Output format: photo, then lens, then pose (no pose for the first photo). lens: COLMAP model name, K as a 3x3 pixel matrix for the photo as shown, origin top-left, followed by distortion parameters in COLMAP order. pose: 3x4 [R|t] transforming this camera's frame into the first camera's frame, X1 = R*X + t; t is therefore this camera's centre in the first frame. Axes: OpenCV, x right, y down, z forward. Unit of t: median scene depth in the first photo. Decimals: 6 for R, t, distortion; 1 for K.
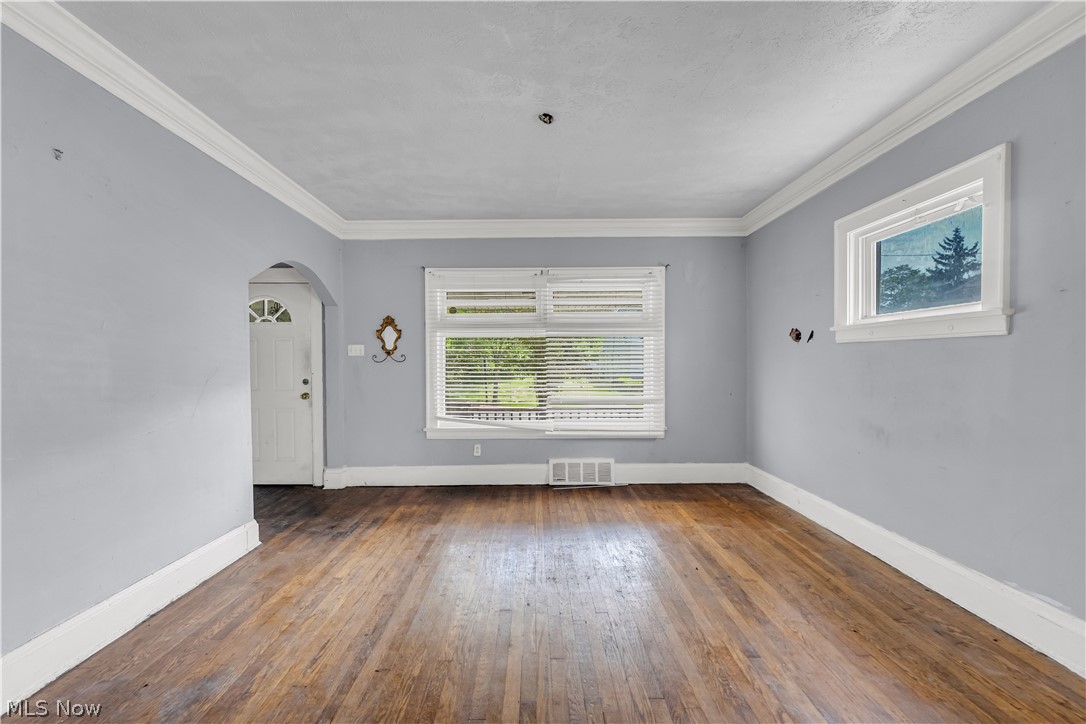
lens RADIAL K [[438.5, 0, 527.3], [0, 438.5, 370.8], [0, 0, 1]] dist [-0.001012, -0.000287]
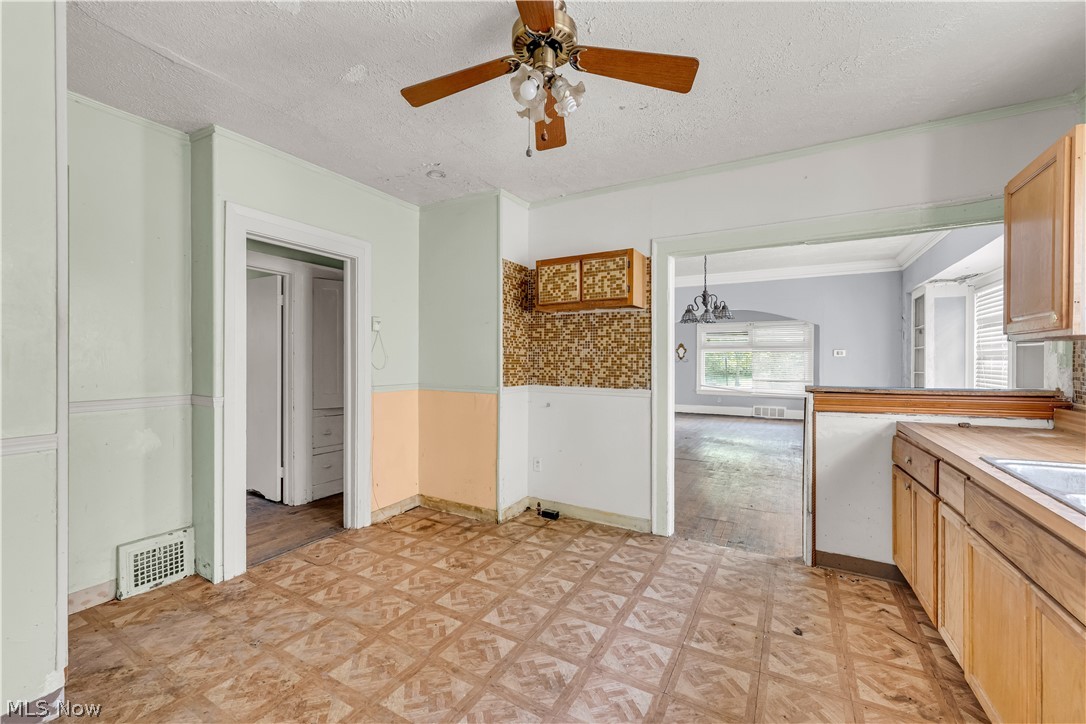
lens RADIAL K [[446.2, 0, 539.4], [0, 446.2, 360.7], [0, 0, 1]] dist [0.000152, -0.000018]
pose [[0.876890, 0.013644, -0.480497, 0.315297], [-0.022383, 0.999672, -0.012463, 0.034432], [0.480169, 0.021683, 0.876908, -2.613005]]
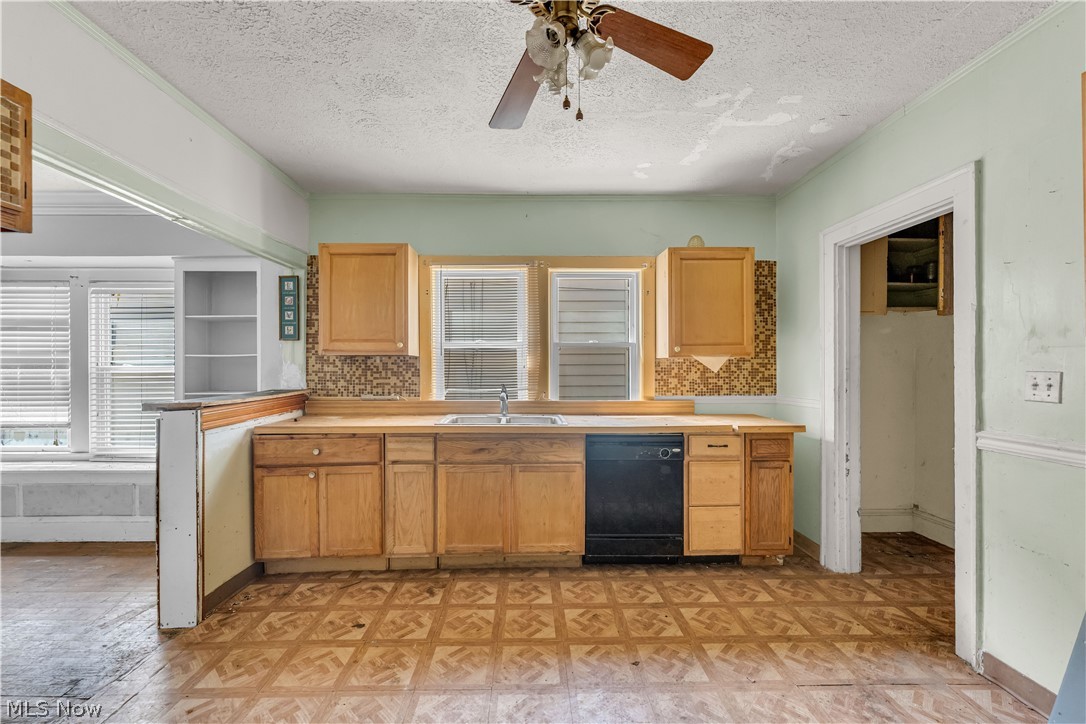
lens RADIAL K [[442.7, 0, 536.3], [0, 442.7, 370.4], [0, 0, 1]] dist [-0.001207, -0.000226]
pose [[-0.039058, 0.003567, 0.999231, -0.512991], [0.022486, 0.999744, -0.002690, 0.021861], [-0.998984, 0.022363, -0.039128, -1.995951]]
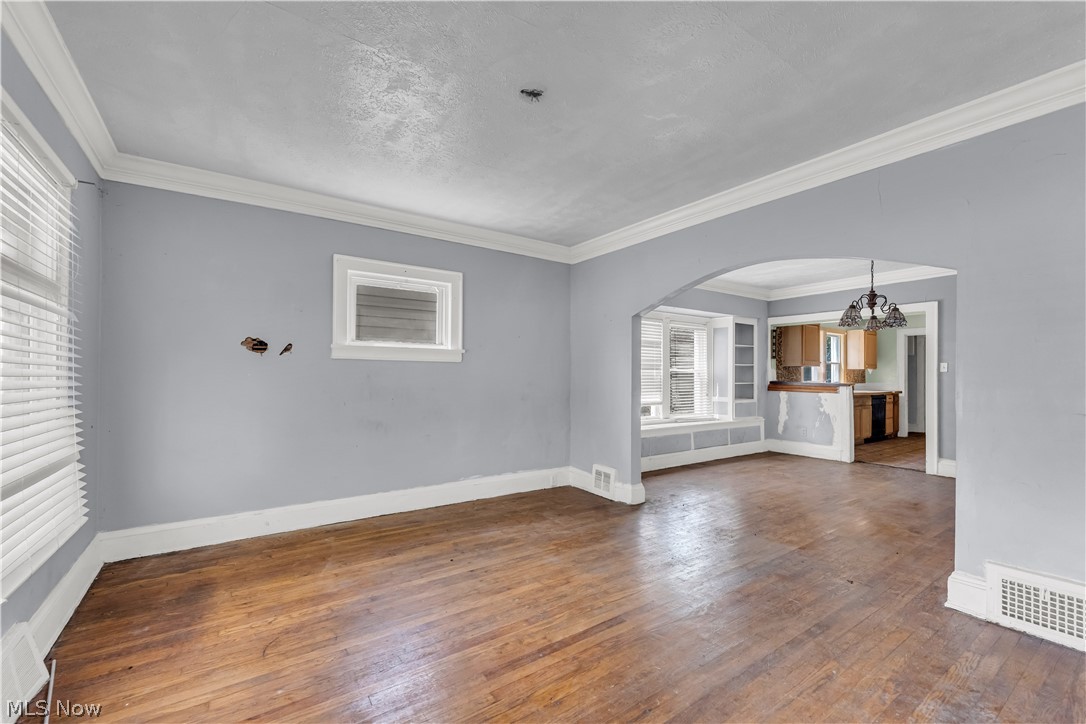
lens RADIAL K [[421.7, 0, 535.8], [0, 421.7, 371.3], [0, 0, 1]] dist [0.000202, -0.000017]
pose [[-0.550598, 0.011234, 0.834695, -0.614196], [0.015615, 0.999873, -0.003156, -0.020401], [-0.834625, 0.011296, -0.550703, 1.374852]]
